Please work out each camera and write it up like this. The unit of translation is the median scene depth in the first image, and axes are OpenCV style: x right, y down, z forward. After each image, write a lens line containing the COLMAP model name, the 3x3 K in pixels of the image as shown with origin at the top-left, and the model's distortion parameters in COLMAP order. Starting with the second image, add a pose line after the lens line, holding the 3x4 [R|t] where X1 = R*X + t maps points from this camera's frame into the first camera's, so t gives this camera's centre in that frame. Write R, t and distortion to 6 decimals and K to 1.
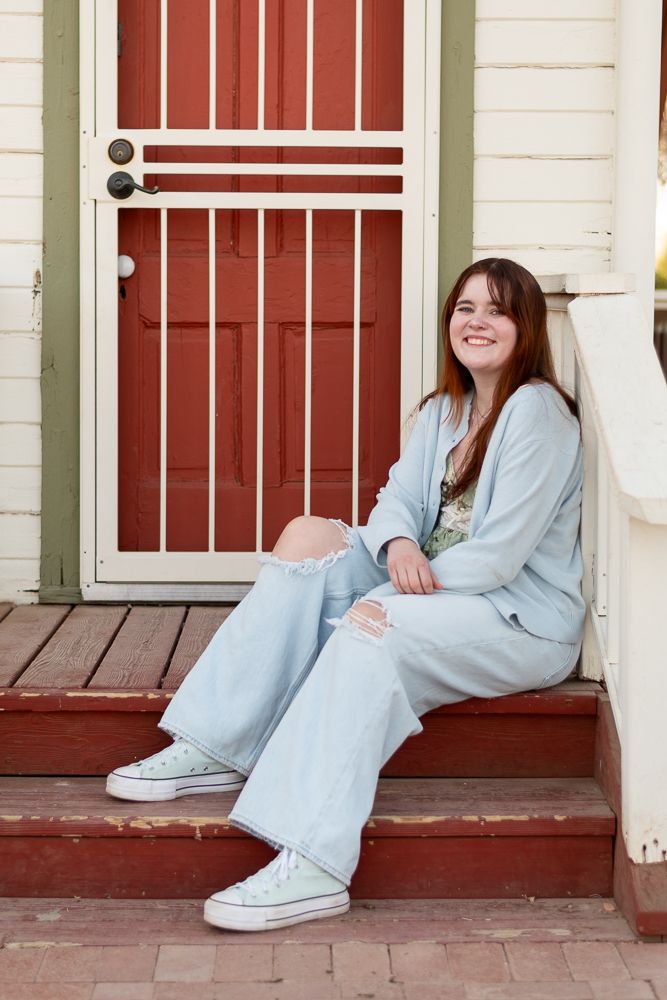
lens RADIAL K [[2105.9, 0, 335.2], [0, 2105.9, 501.5], [0, 0, 1]] dist [-0.017874, 0.000000]
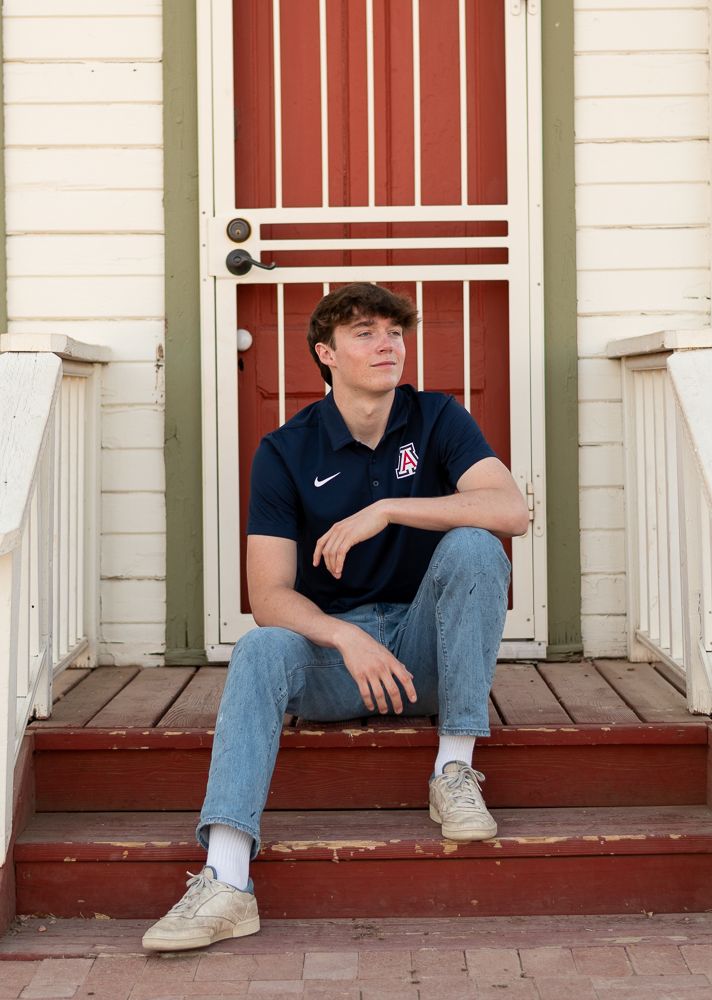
lens RADIAL K [[2264.3, 0, 354.1], [0, 2264.3, 498.8], [0, 0, 1]] dist [-0.060299, 0.000000]
pose [[0.999369, -0.019421, -0.029735, -0.013482], [0.017776, 0.998349, -0.054614, 0.029571], [0.030747, 0.054051, 0.998065, -0.114077]]
